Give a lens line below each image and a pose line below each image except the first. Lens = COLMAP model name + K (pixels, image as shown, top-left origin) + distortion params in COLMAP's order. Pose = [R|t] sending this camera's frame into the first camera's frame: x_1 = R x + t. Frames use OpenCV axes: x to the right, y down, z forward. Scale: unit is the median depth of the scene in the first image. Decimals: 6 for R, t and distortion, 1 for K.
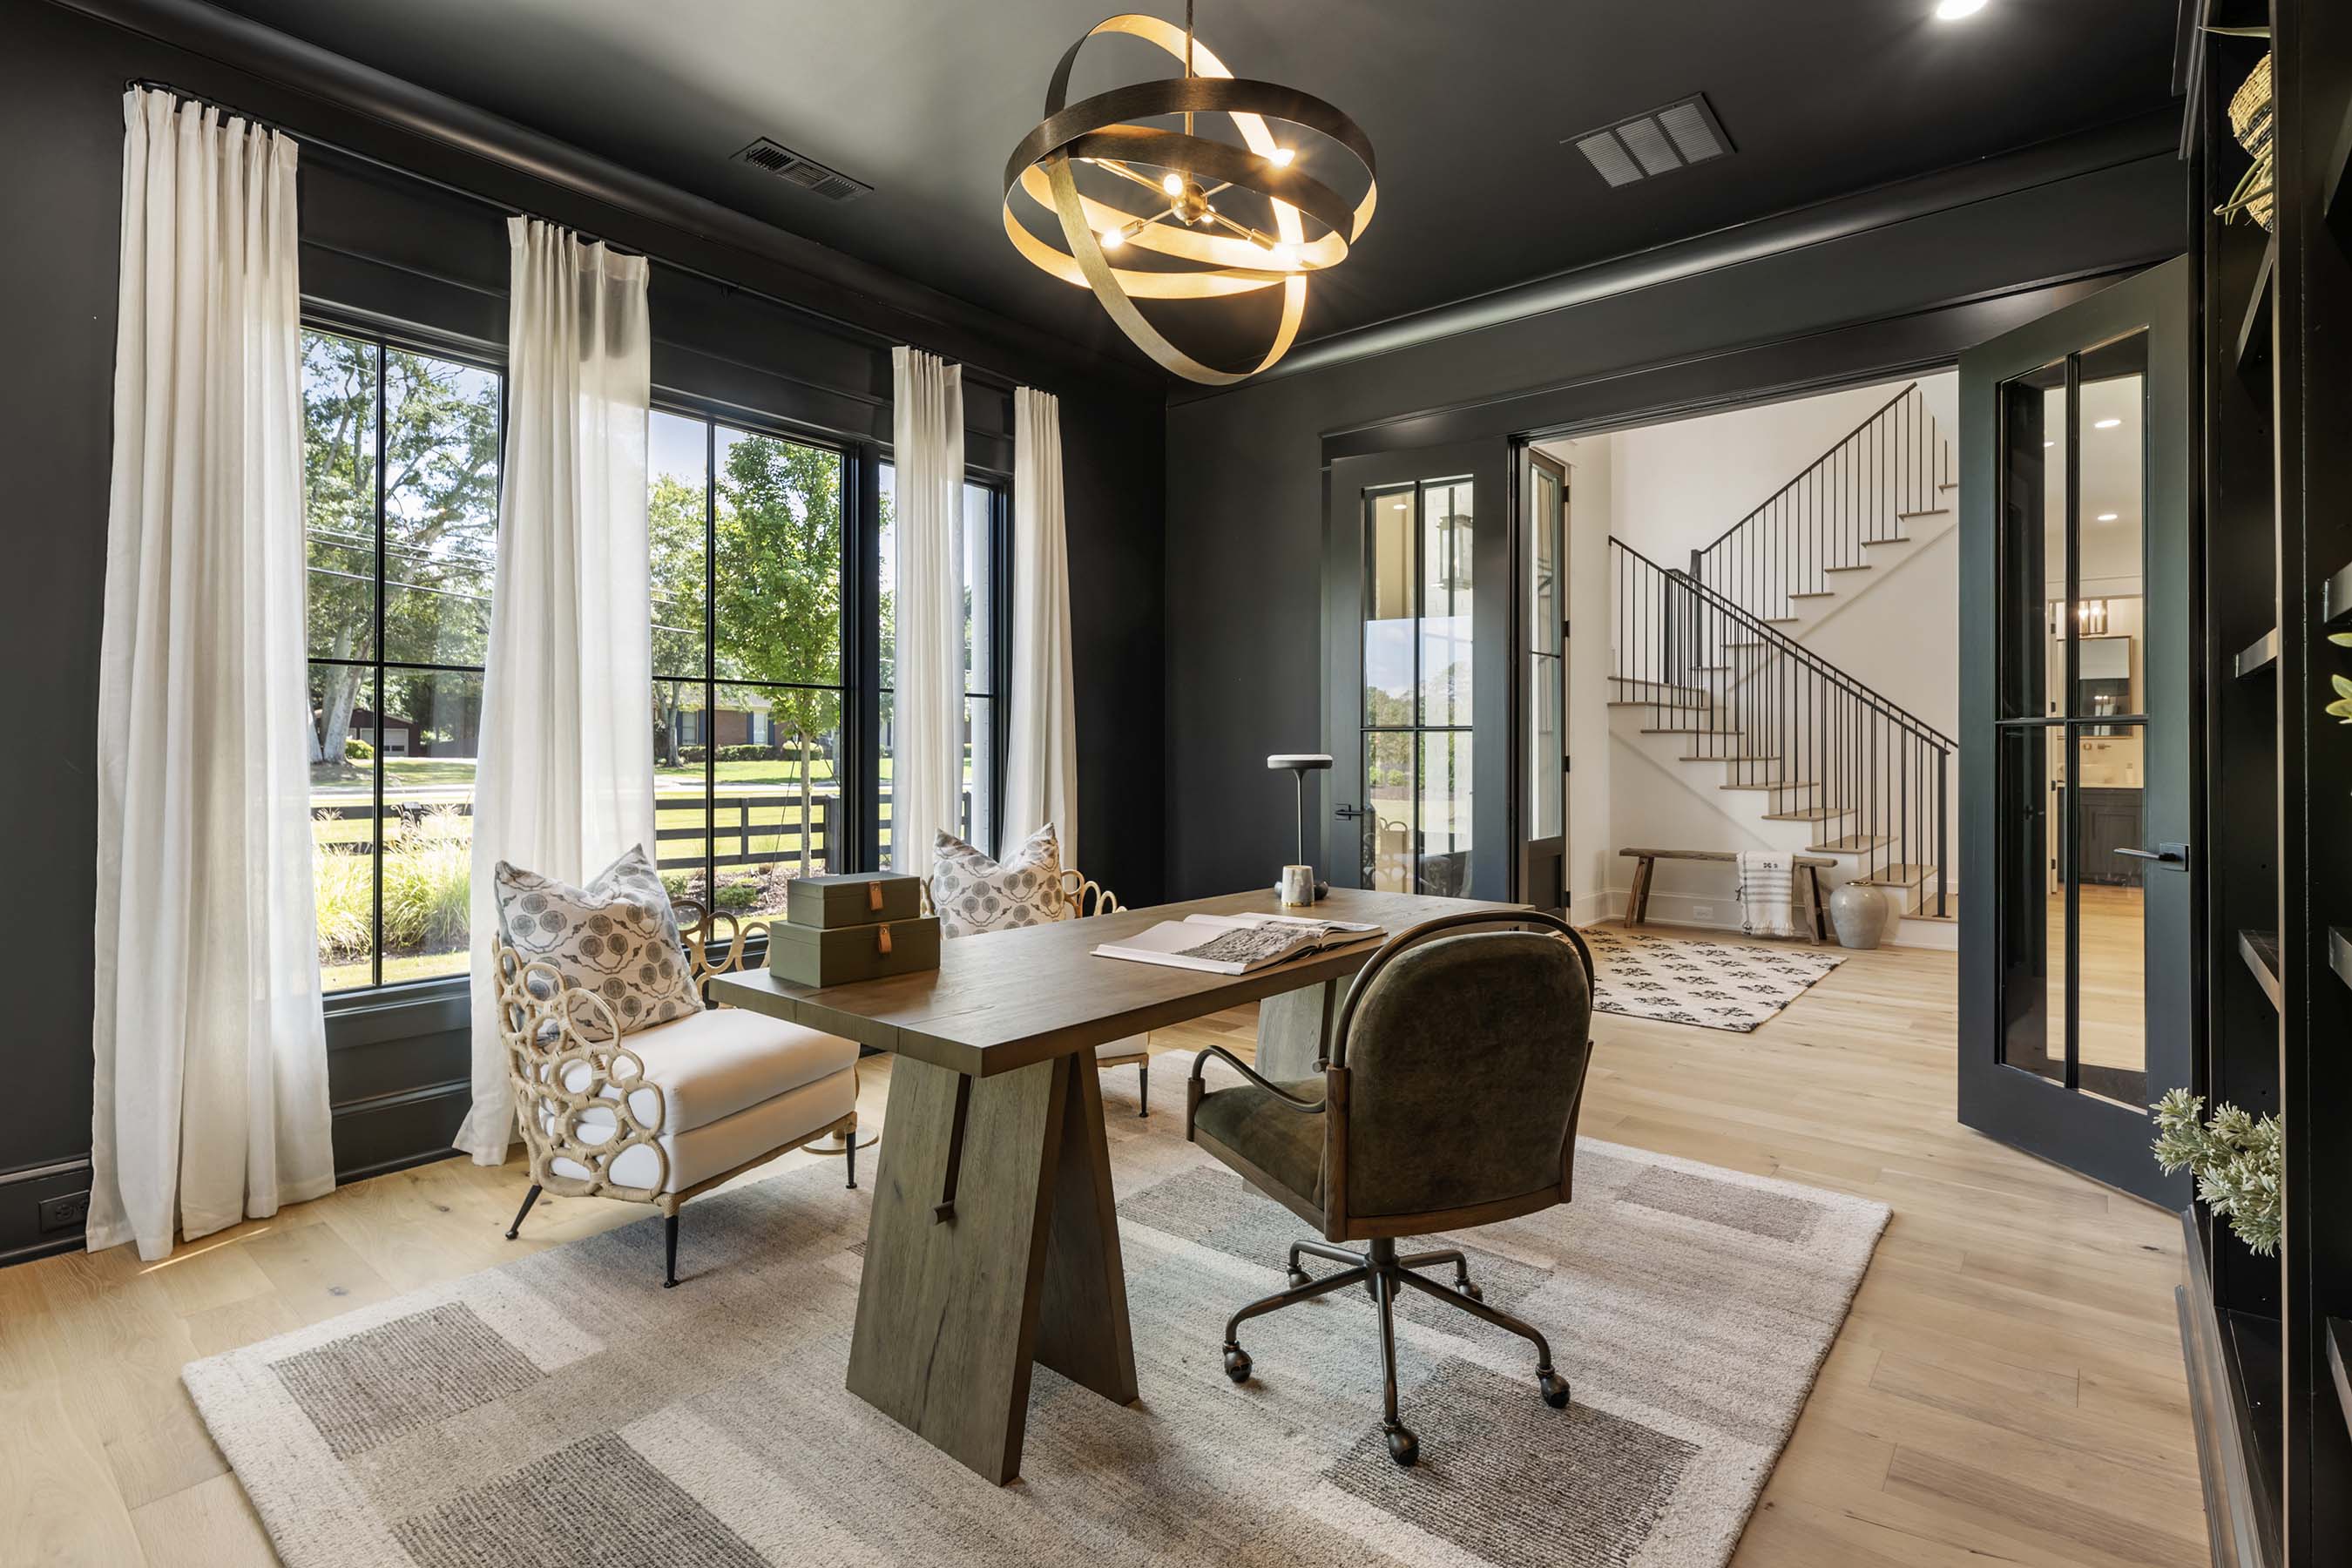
lens RADIAL K [[1137.1, 0, 1152.8], [0, 1137.1, 761.1], [0, 0, 1]] dist [-0.003086, -0.000444]
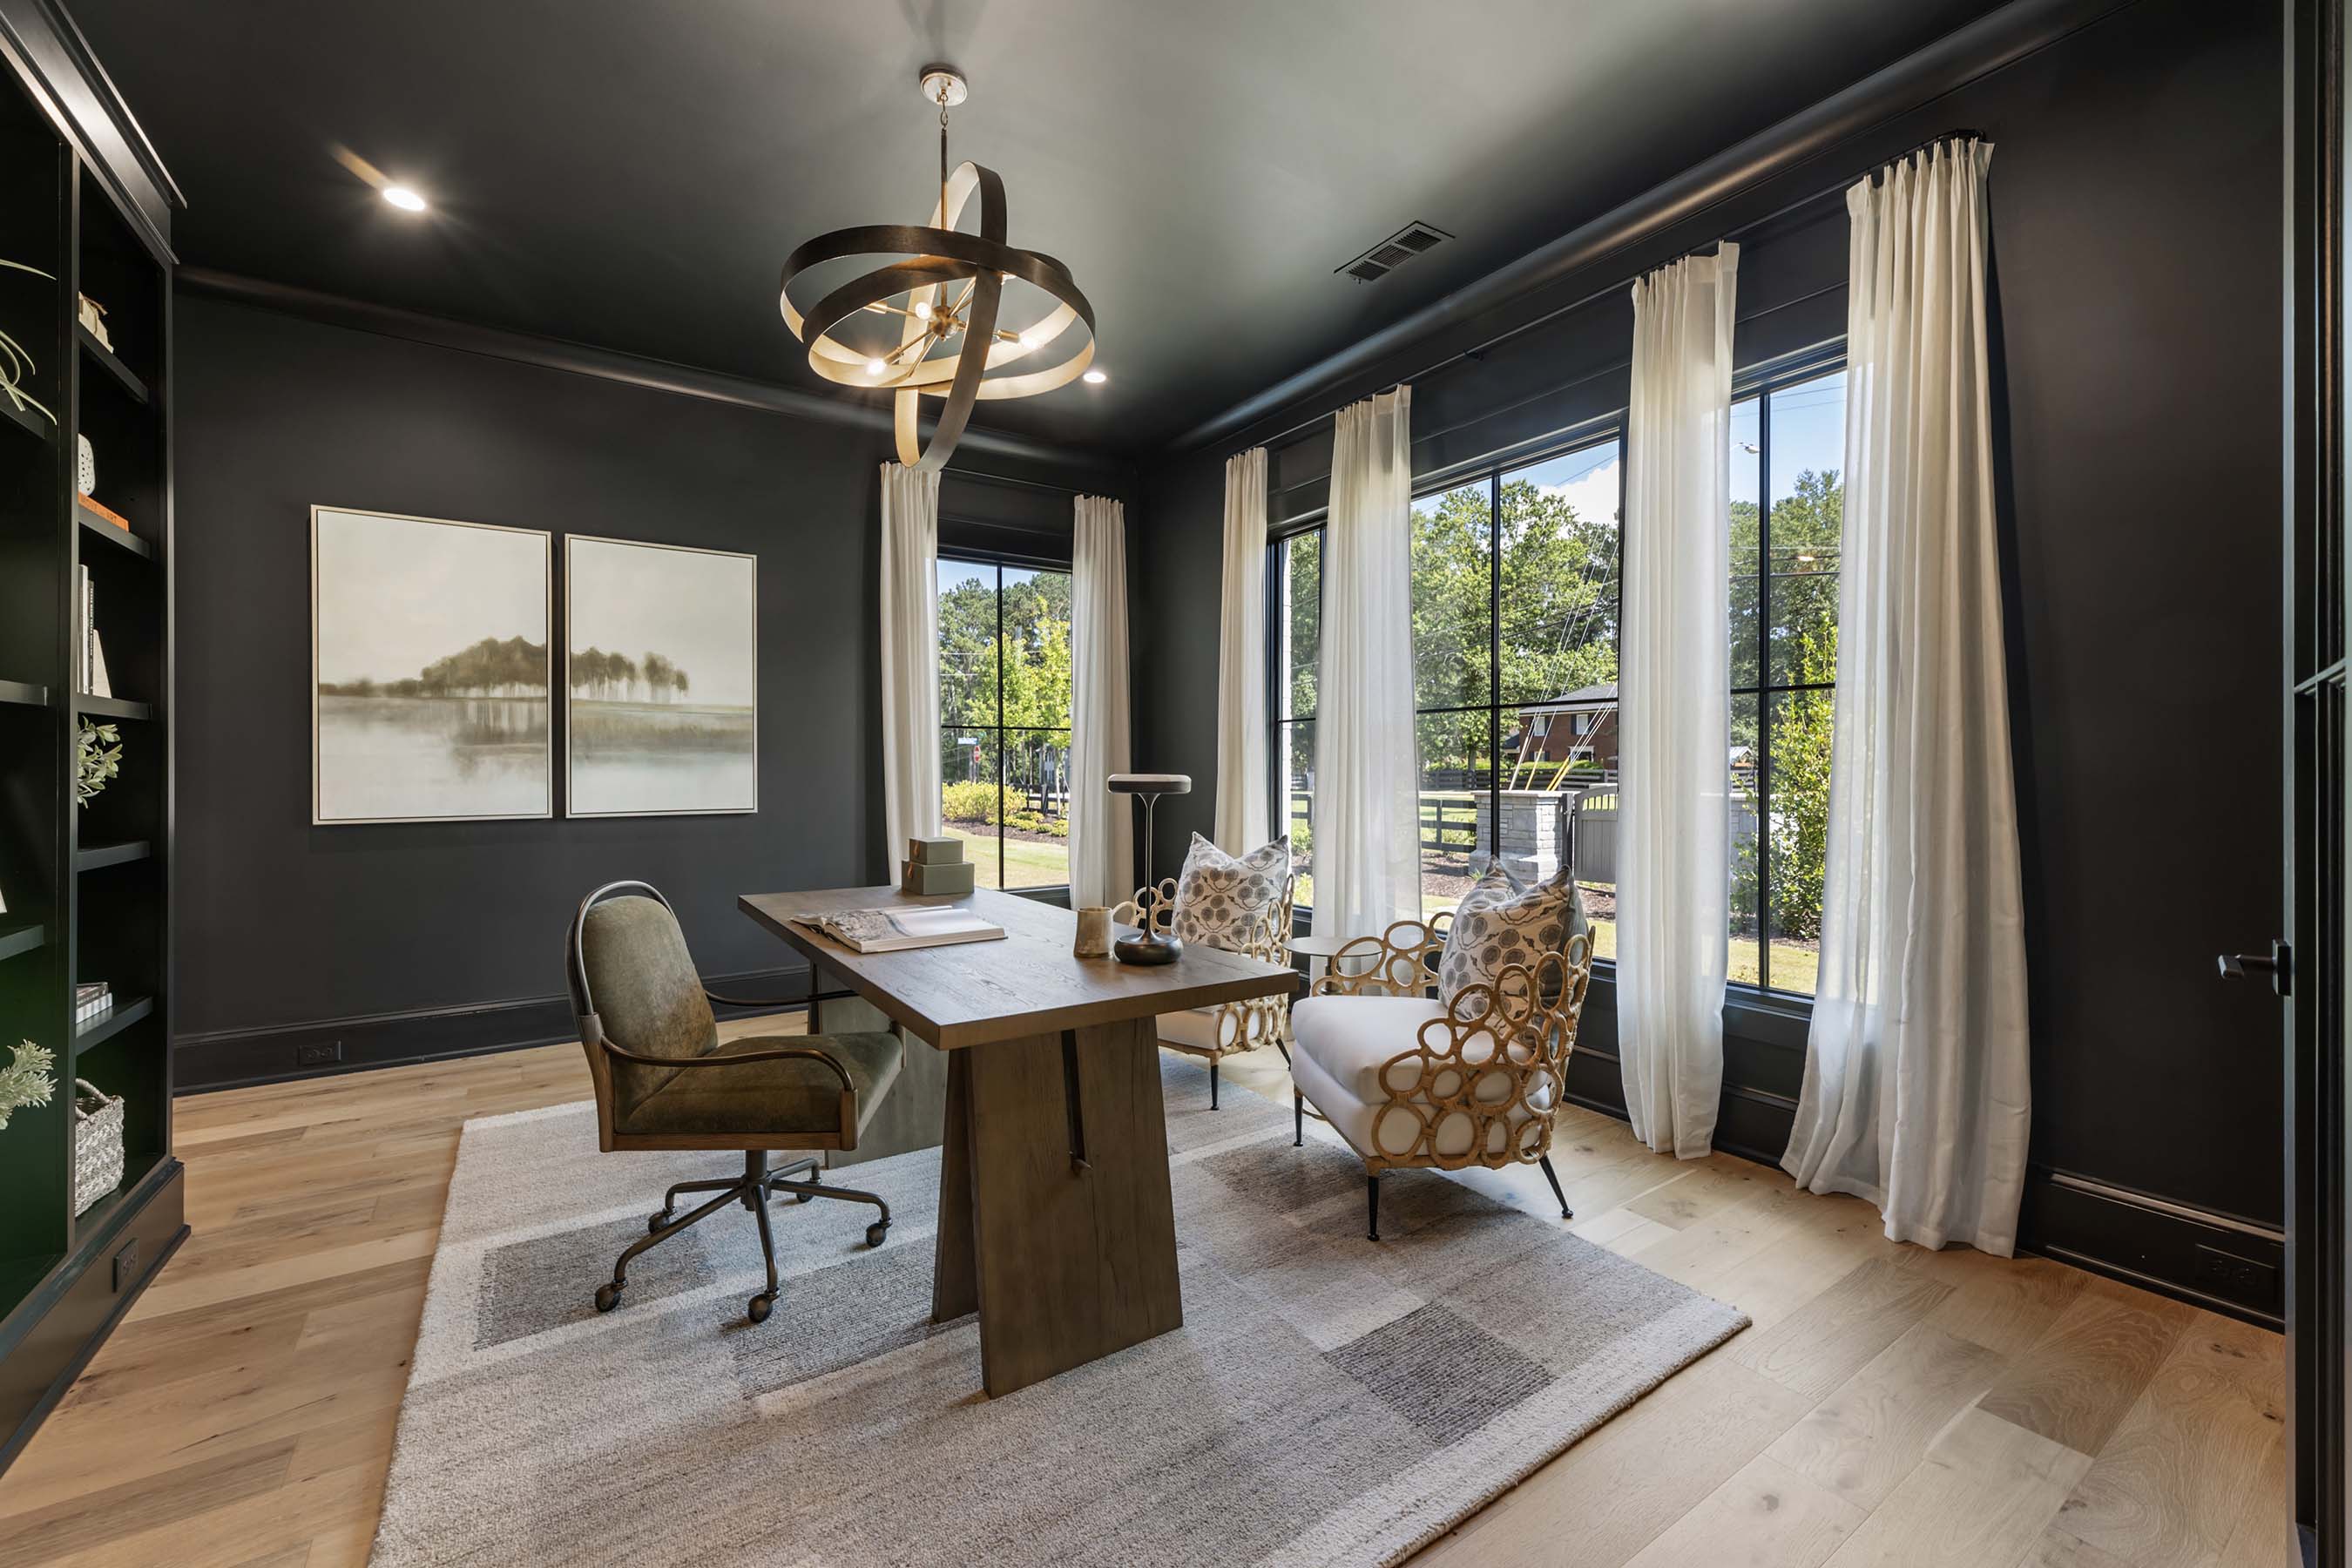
lens RADIAL K [[939.5, 0, 1163.7], [0, 939.5, 776.1], [0, 0, 1]] dist [0.002005, 0.000143]
pose [[-0.270121, 0.009296, -0.962782, 0.943669], [-0.008762, 0.999888, 0.012112, -0.019246], [0.962787, 0.011707, -0.270009, 1.495420]]
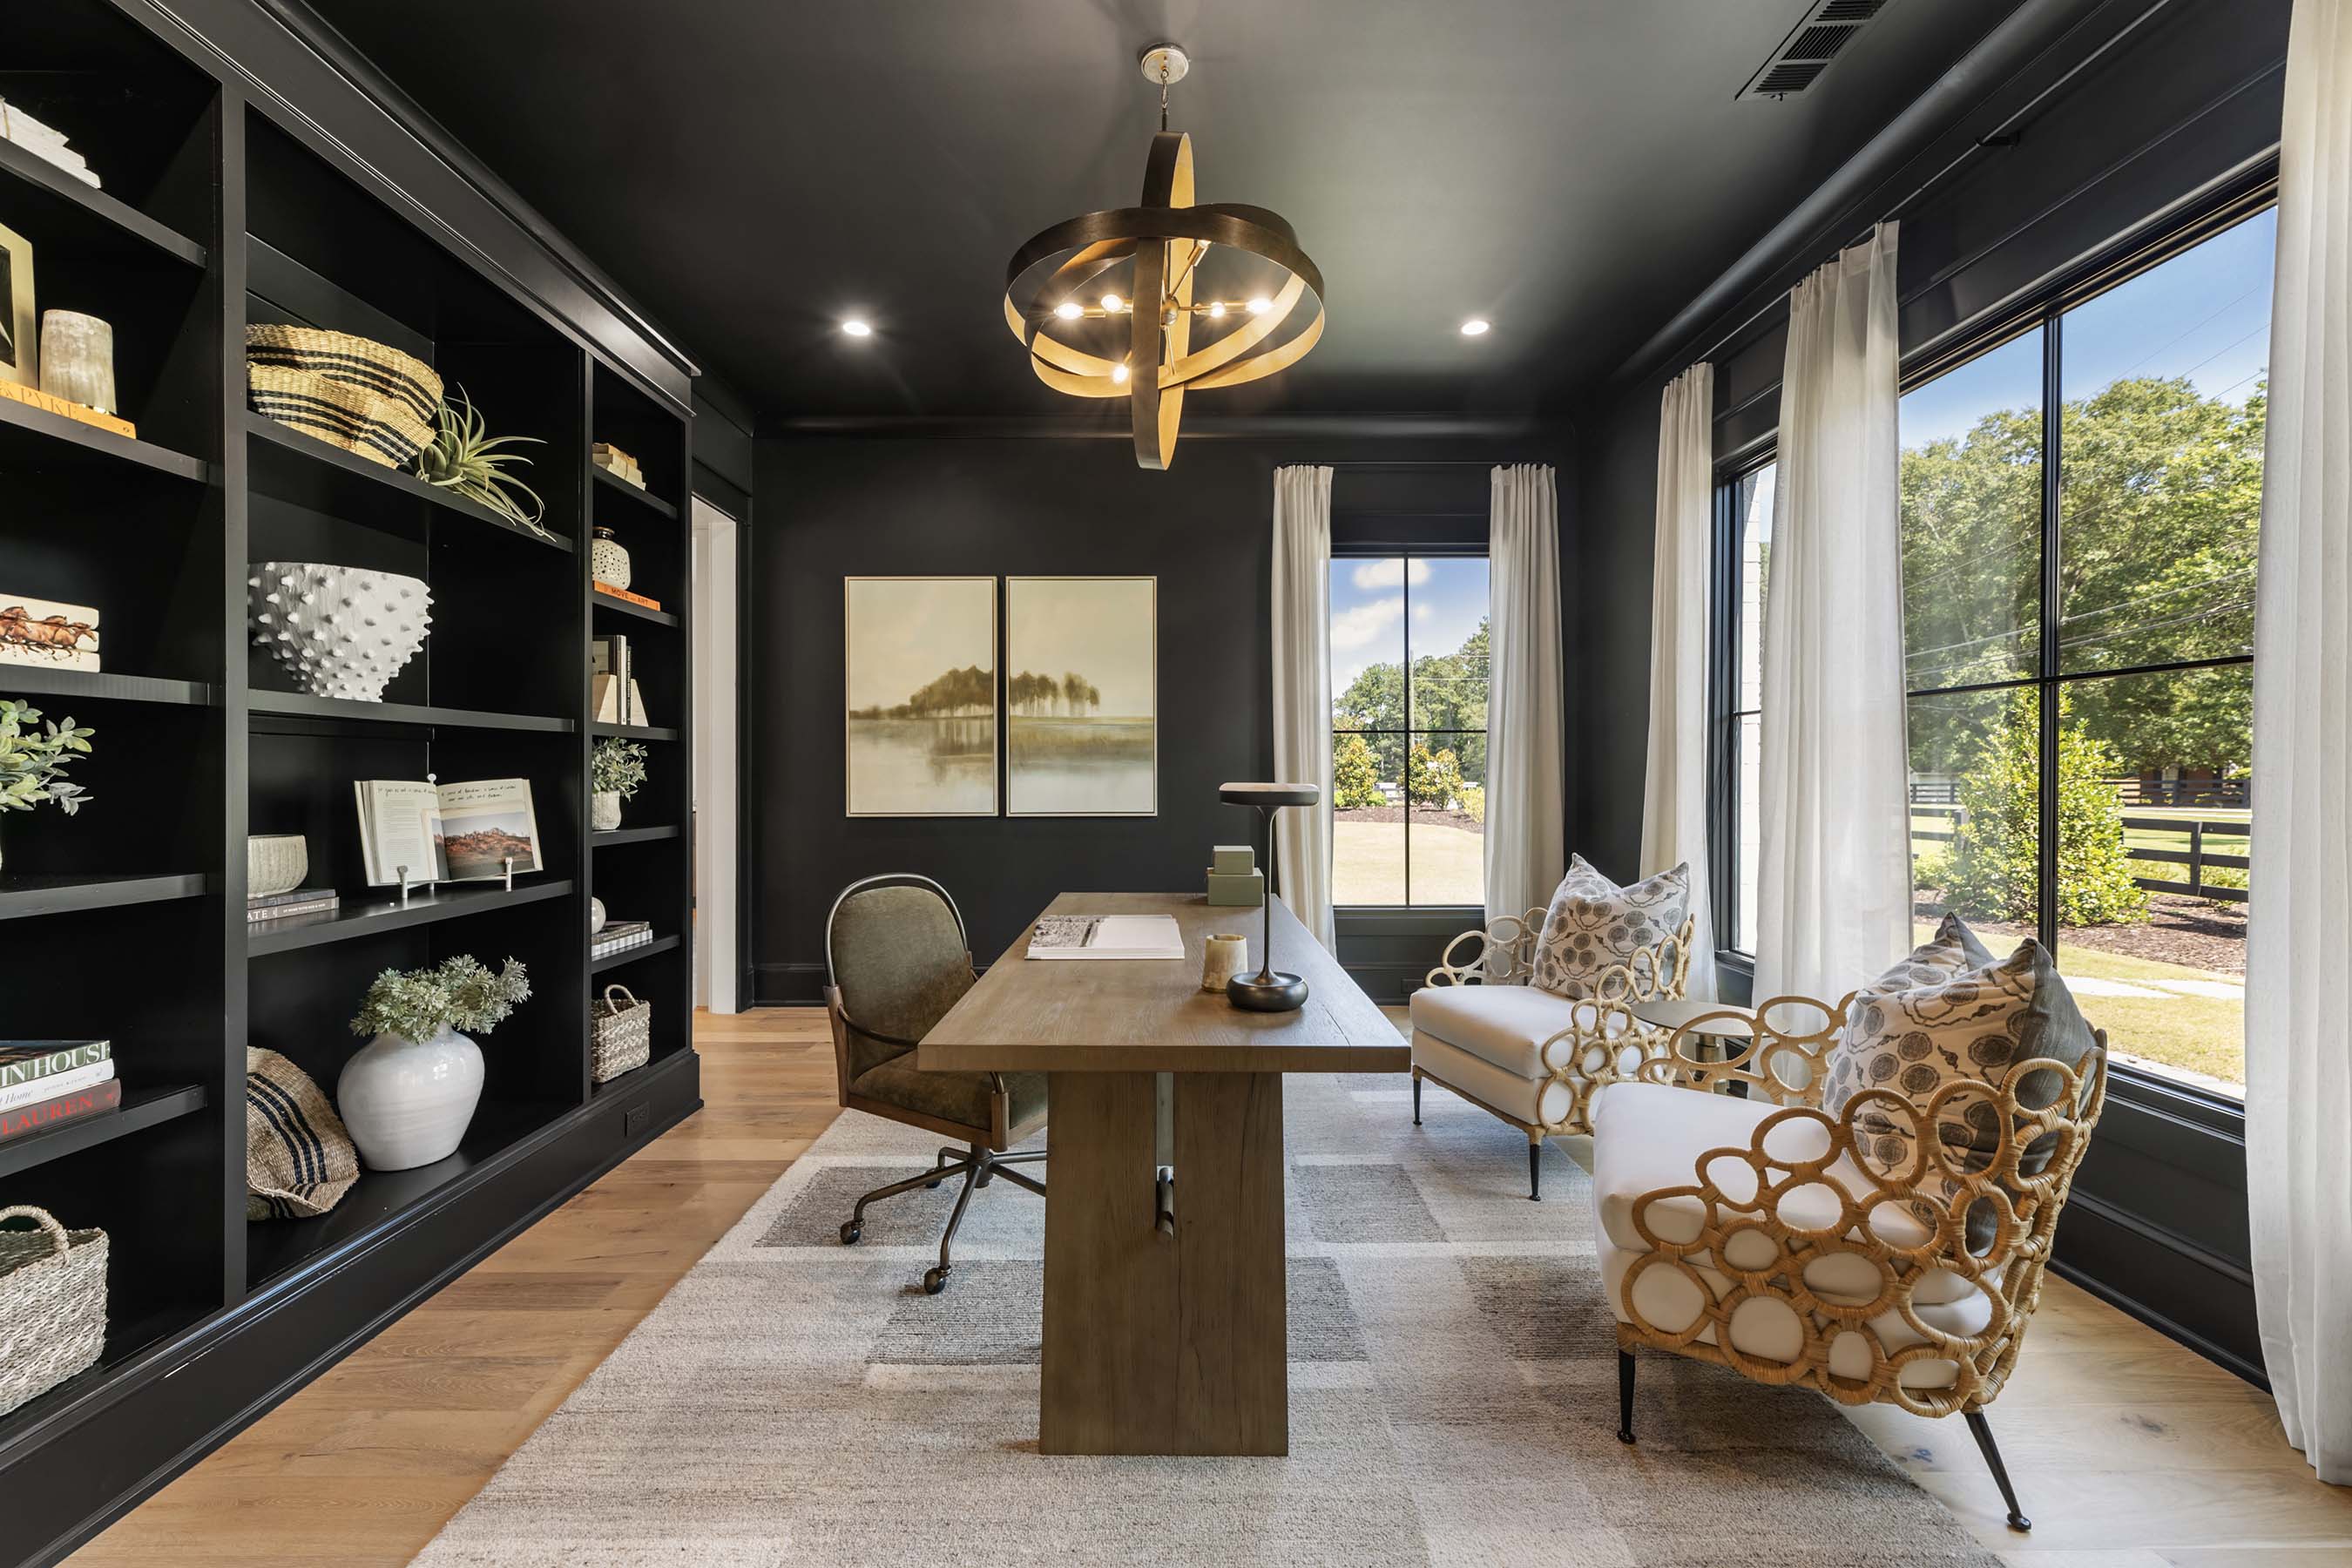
lens RADIAL K [[936.4, 0, 1176.0], [0, 936.4, 784.0], [0, 0, 1]] dist [0.001602, -0.000226]
pose [[-0.752518, 0.007436, -0.658529, 0.660595], [-0.006125, 0.999814, 0.018288, -0.022032], [0.658543, 0.017796, -0.752333, 1.731763]]
